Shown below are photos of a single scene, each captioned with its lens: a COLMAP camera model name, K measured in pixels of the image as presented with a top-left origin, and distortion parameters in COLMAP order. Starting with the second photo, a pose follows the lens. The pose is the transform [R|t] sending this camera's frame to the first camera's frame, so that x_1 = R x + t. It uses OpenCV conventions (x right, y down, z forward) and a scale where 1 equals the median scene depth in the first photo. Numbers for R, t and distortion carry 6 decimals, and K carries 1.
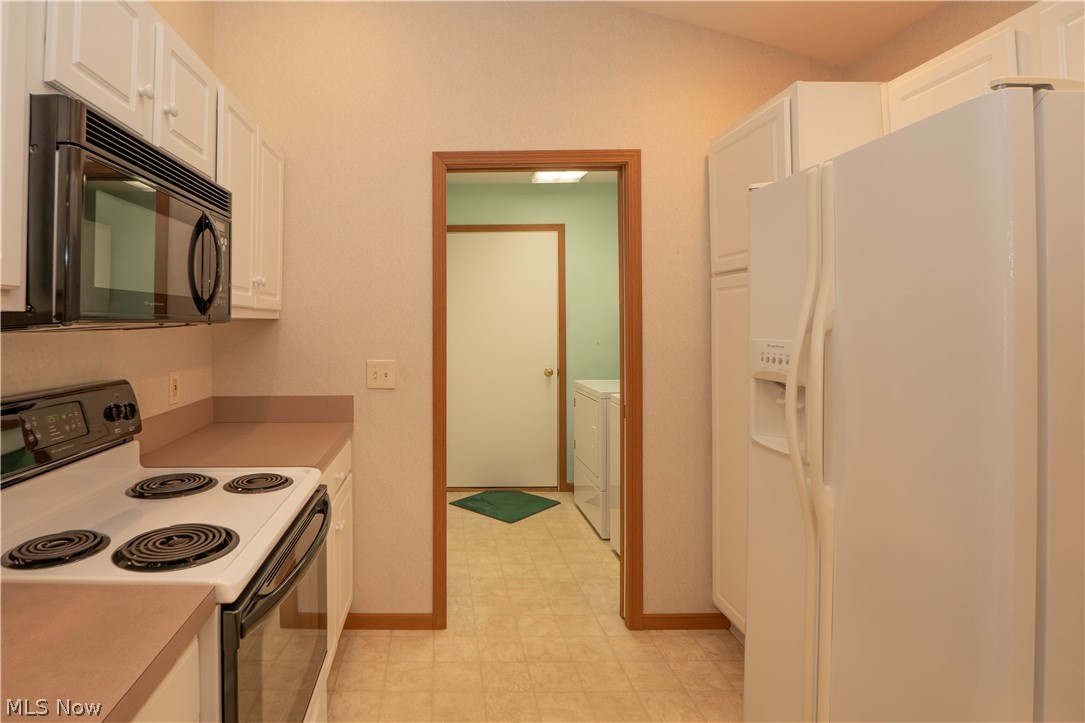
lens RADIAL K [[567.1, 0, 446.2], [0, 567.1, 313.3], [0, 0, 1]] dist [-0.032518, 0.001165]
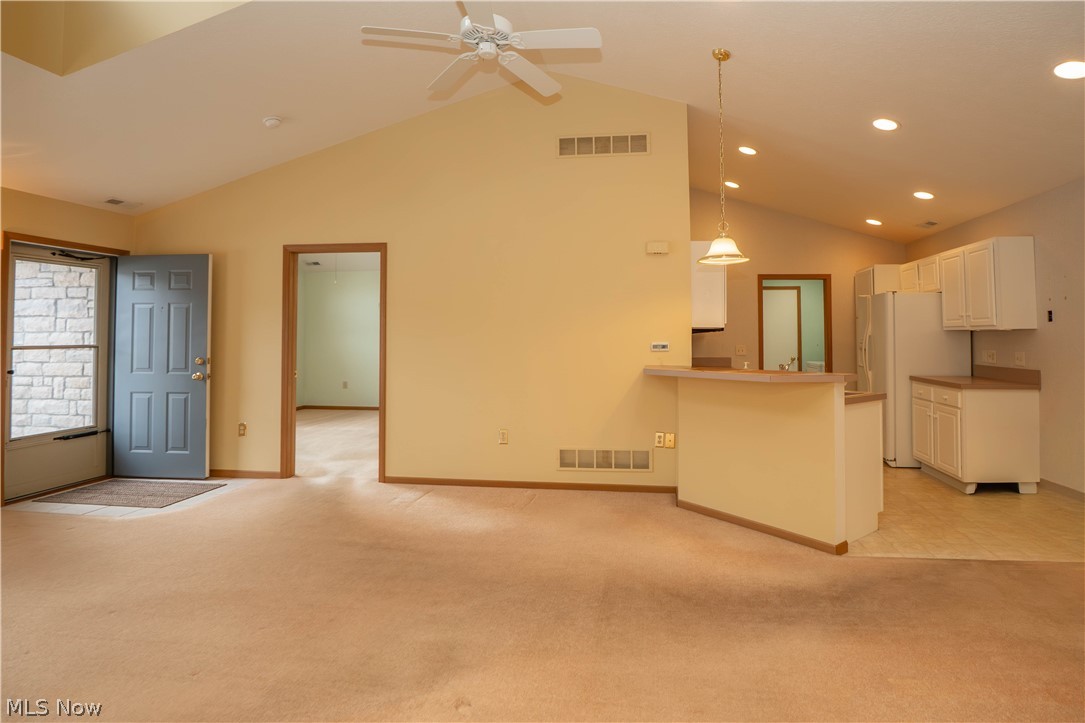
lens RADIAL K [[567.1, 0, 606.0], [0, 567.1, 298.0], [0, 0, 1]] dist [-0.032518, 0.001165]
pose [[0.994666, 0.005634, -0.102993, -0.515630], [-0.011061, 0.998576, -0.052195, -0.002439], [0.102553, 0.053056, 0.993312, -2.024712]]
